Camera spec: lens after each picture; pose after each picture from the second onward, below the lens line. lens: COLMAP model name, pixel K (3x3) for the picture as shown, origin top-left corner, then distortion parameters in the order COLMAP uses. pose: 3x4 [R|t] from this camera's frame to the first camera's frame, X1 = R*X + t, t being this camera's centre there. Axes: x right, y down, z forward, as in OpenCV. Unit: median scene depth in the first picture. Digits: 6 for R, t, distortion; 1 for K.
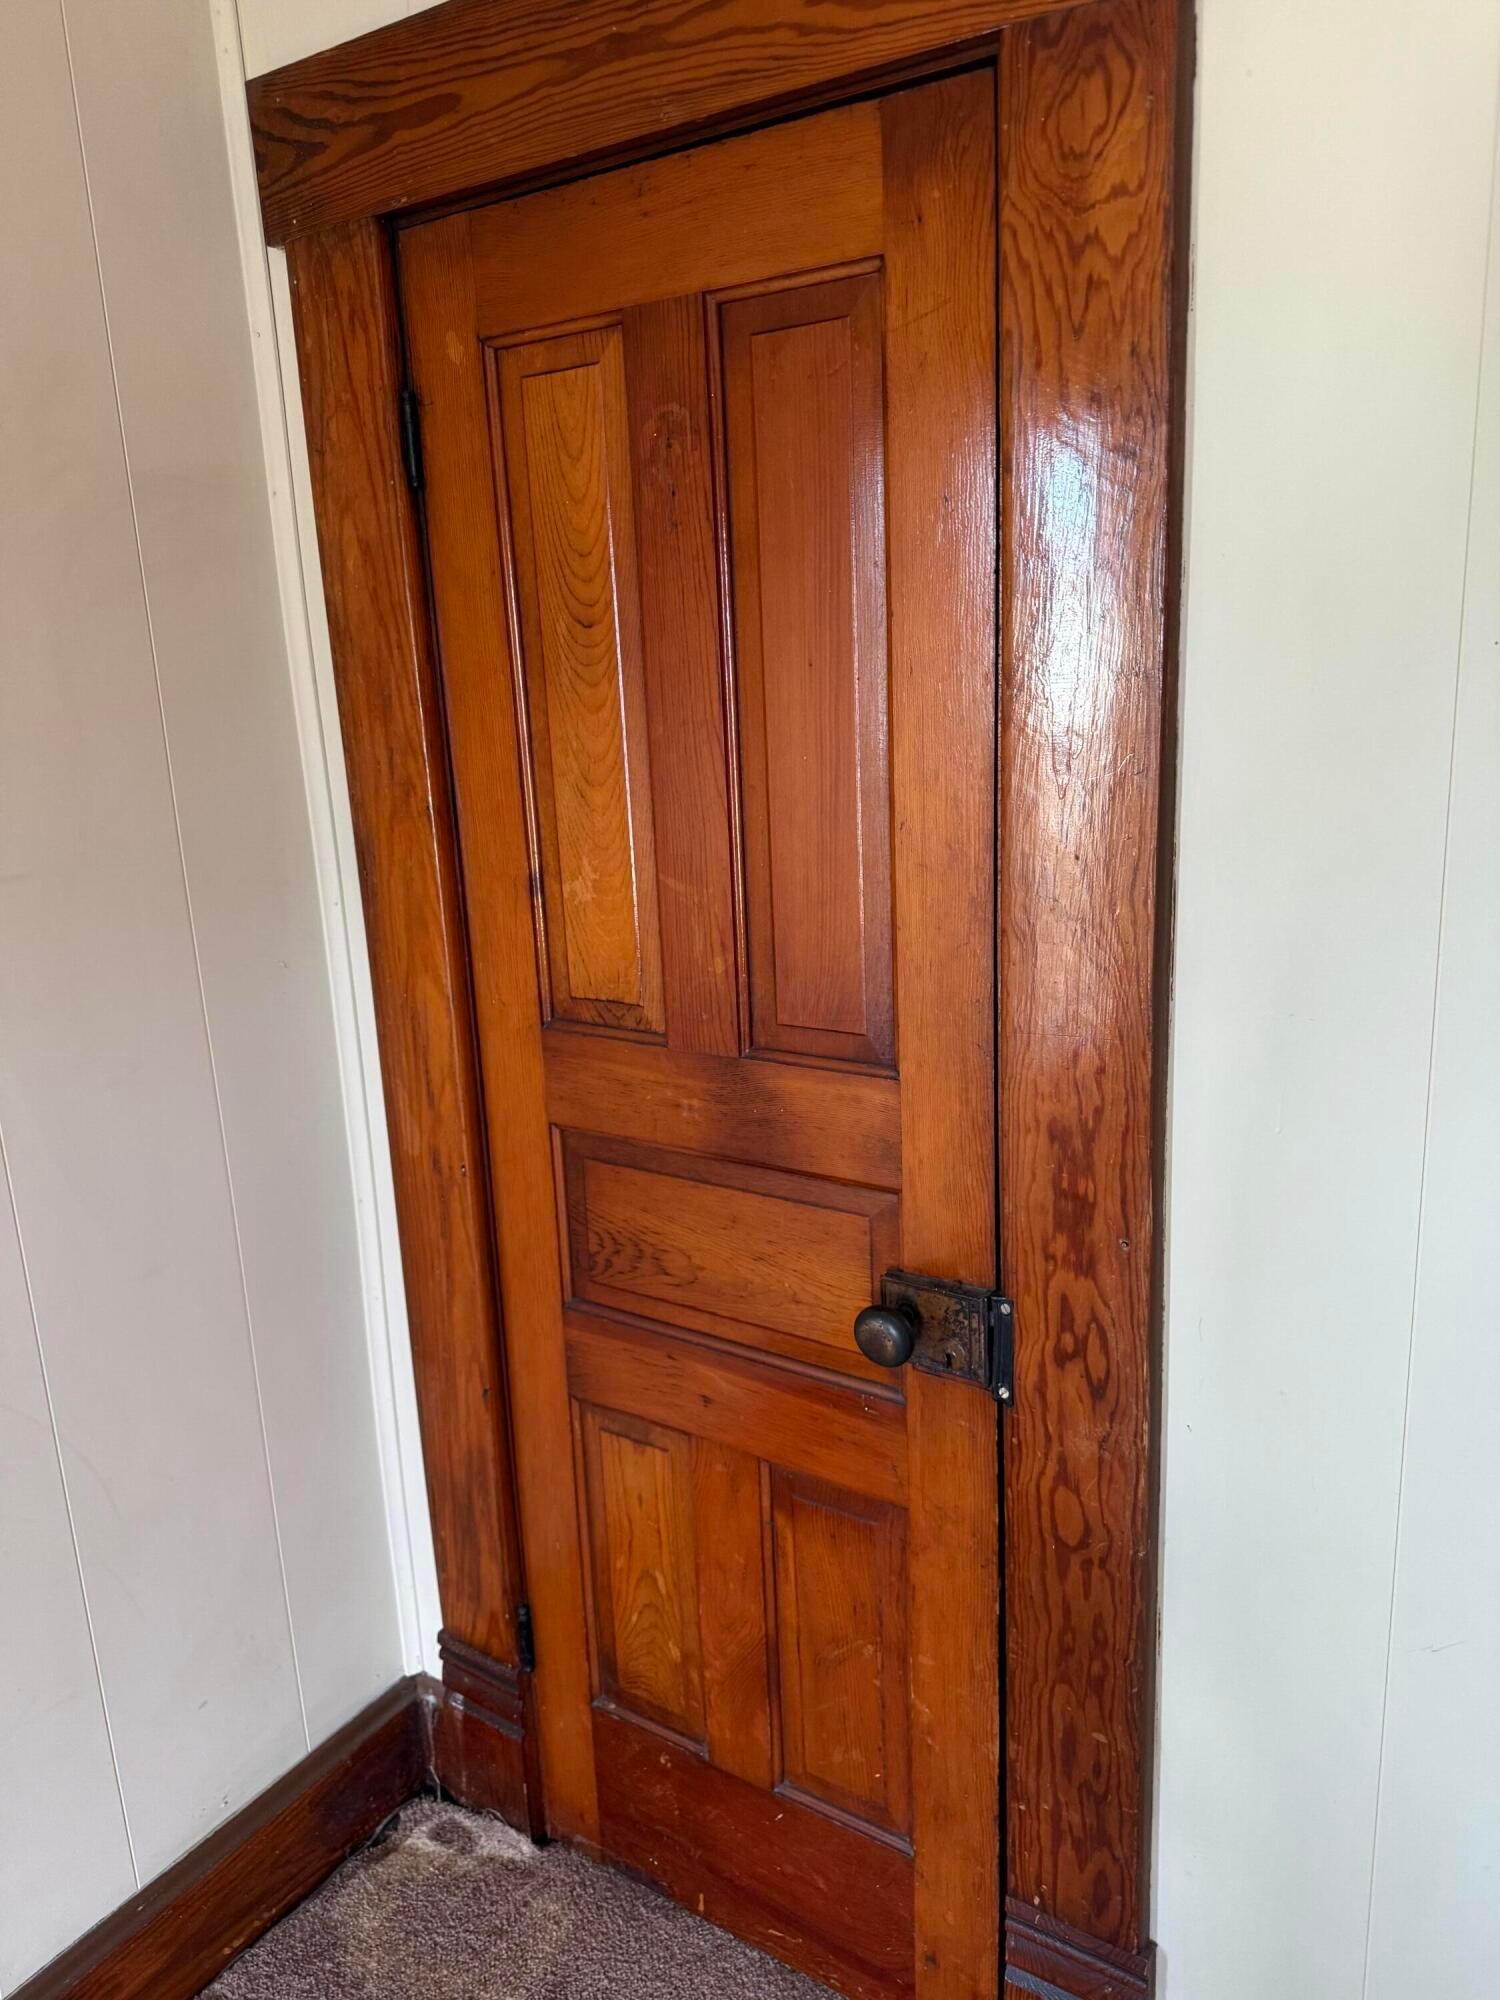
lens RADIAL K [[1411.4, 0, 761.9], [0, 1411.4, 995.3], [0, 0, 1]] dist [0.068661, -0.082361]
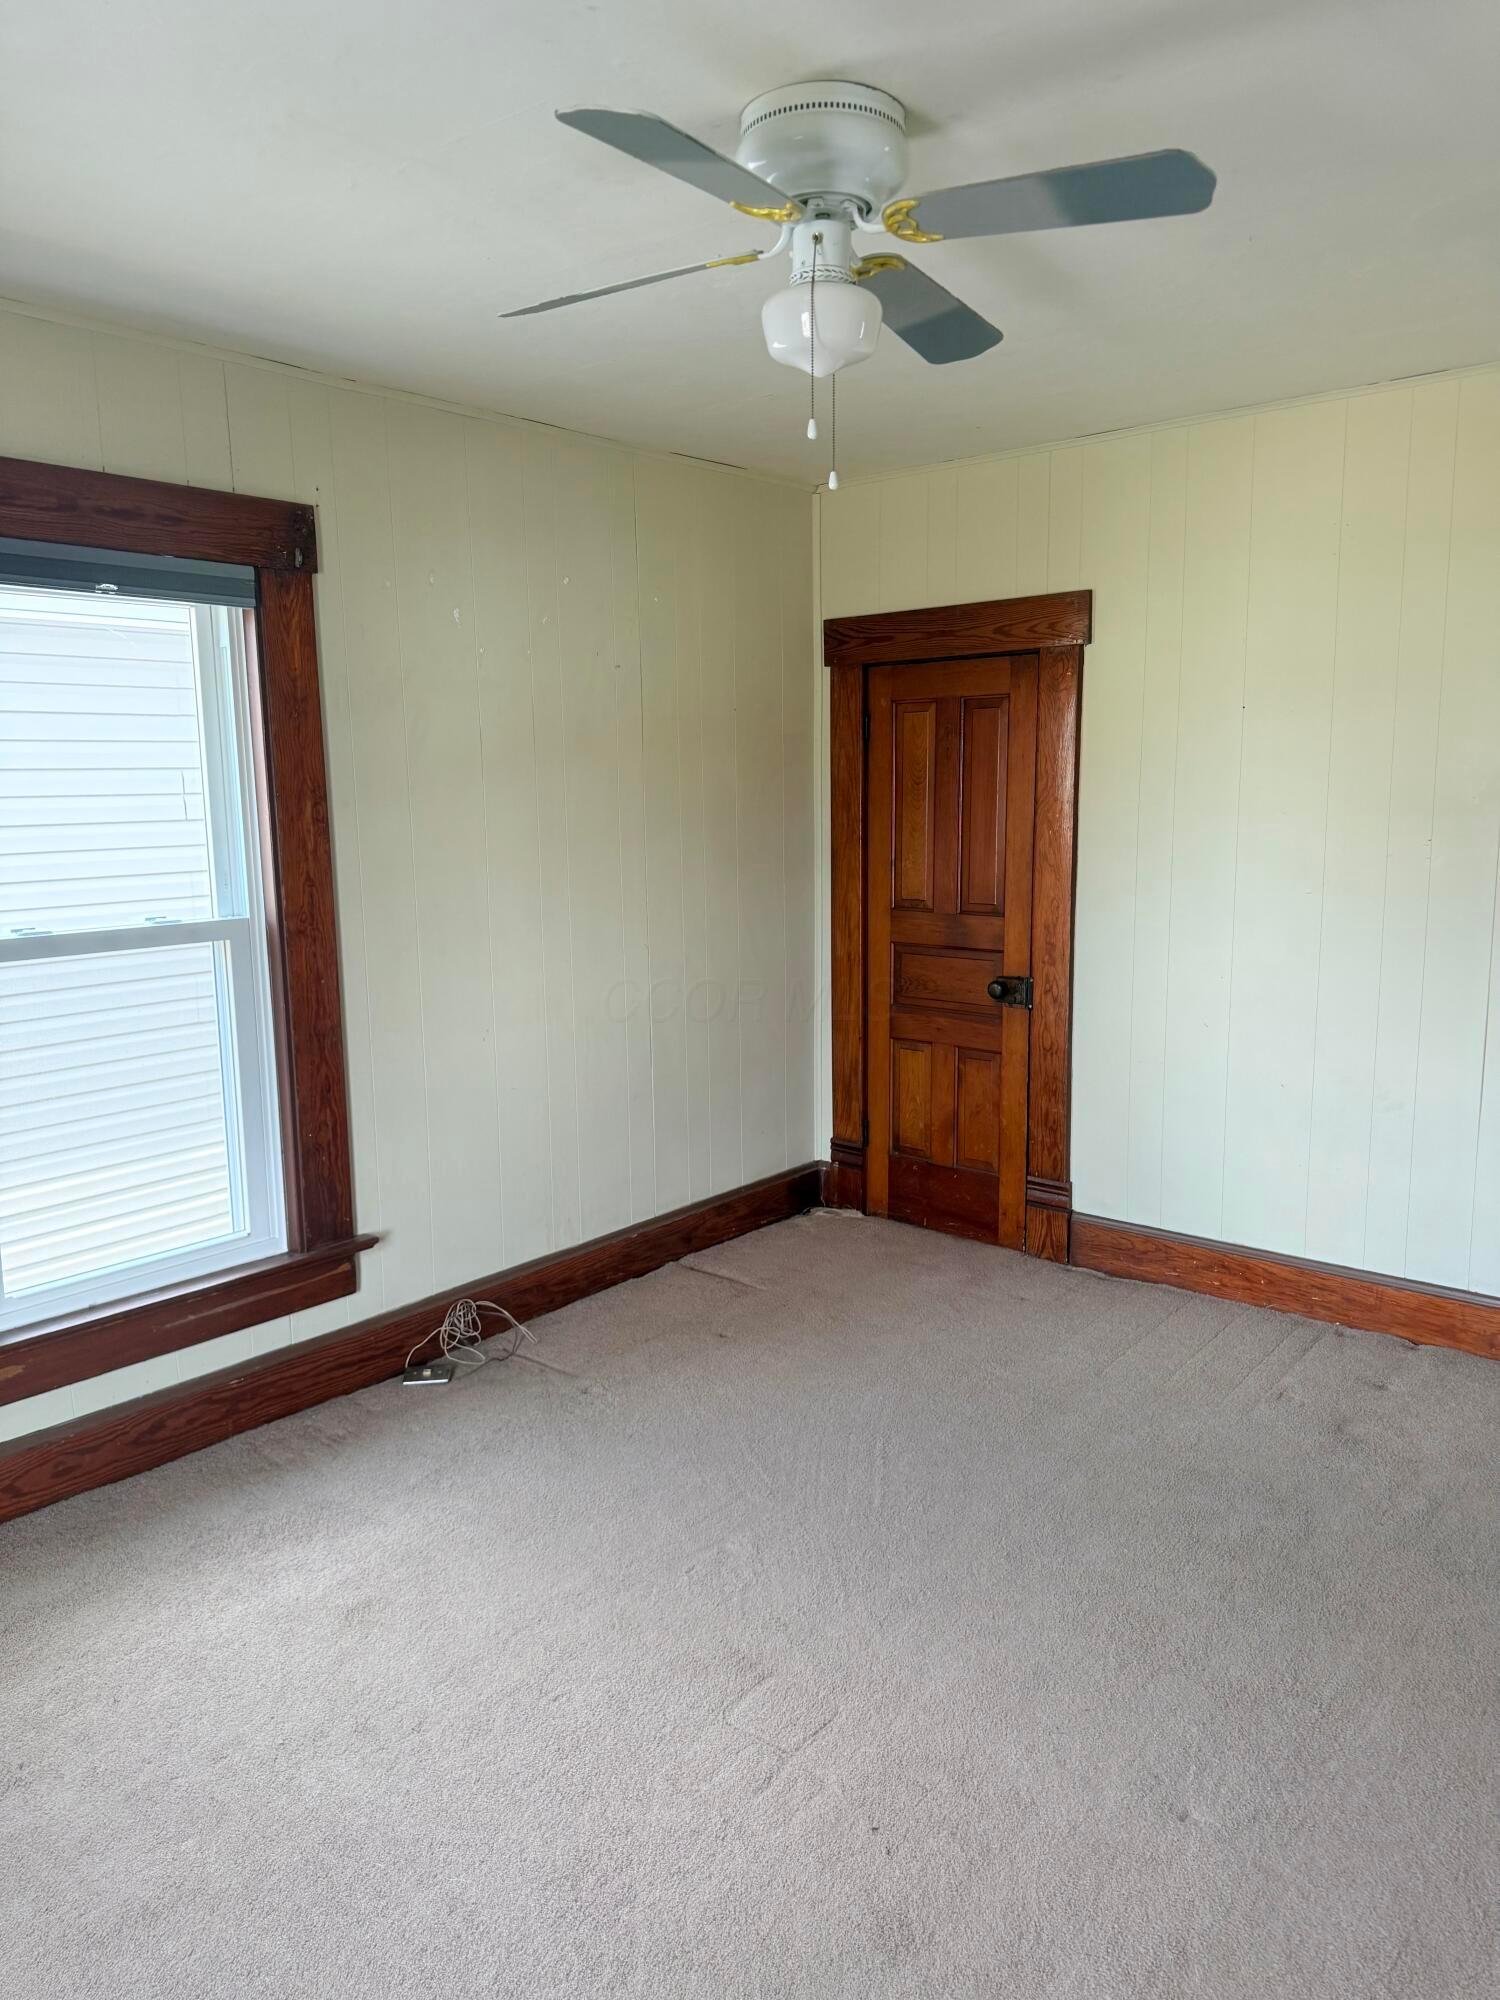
lens RADIAL K [[1411.4, 0, 737.2], [0, 1411.4, 1010.8], [0, 0, 1]] dist [0.068661, -0.082361]
pose [[0.989472, 0.051430, -0.135278, -0.063492], [-0.059823, 0.996480, -0.058724, 0.480451], [0.131782, 0.066199, 0.989066, -2.254048]]
